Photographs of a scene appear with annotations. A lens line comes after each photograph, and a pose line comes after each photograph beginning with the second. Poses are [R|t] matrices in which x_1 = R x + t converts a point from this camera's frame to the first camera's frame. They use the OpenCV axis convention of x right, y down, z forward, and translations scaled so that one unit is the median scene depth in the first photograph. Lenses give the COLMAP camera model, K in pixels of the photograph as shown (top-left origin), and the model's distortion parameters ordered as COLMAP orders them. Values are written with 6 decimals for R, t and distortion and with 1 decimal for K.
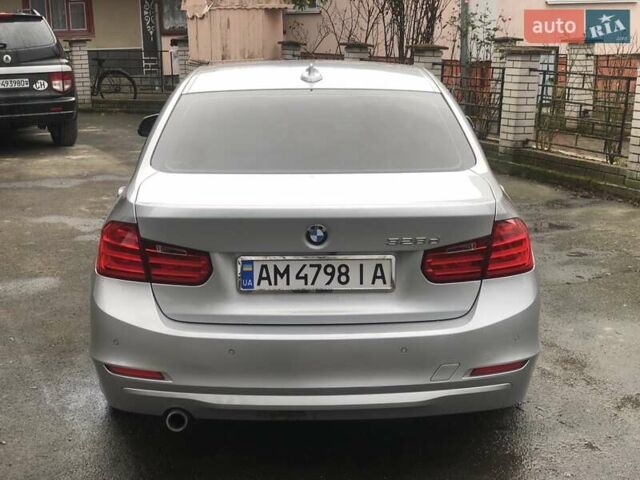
lens RADIAL K [[929.2, 0, 325.1], [0, 929.2, 243.2], [0, 0, 1]] dist [0.079543, 0.000000]
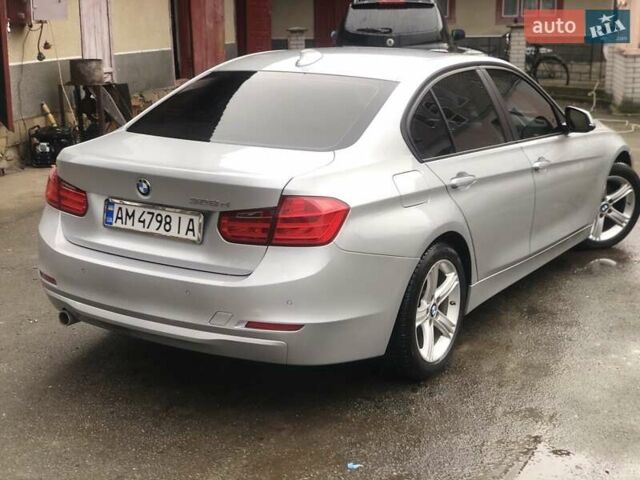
lens RADIAL K [[929.2, 0, 319.7], [0, 929.2, 240.5], [0, 0, 1]] dist [0.079543, 0.000000]
pose [[0.842495, 0.144780, -0.518885, 0.814754], [-0.138441, 0.989047, 0.051183, -0.033598], [0.520612, 0.028713, 0.853311, 0.072692]]
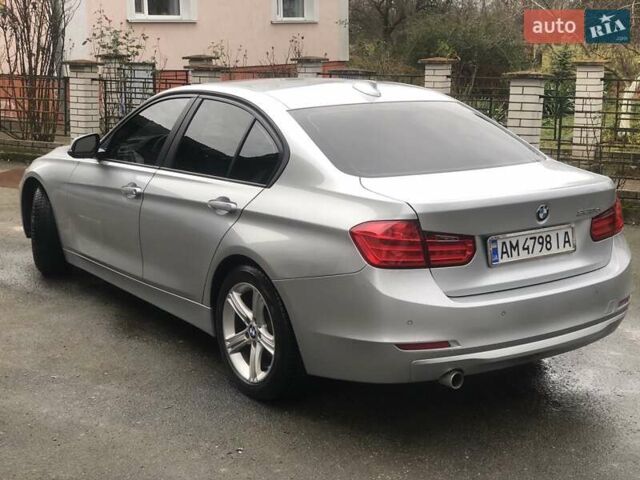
lens RADIAL K [[929.2, 0, 320.4], [0, 929.2, 238.1], [0, 0, 1]] dist [0.079543, 0.000000]
pose [[0.820959, -0.105195, 0.561214, -0.967639], [0.116298, 0.993085, 0.016023, -0.030268], [-0.559019, 0.052114, 0.827516, 0.102393]]
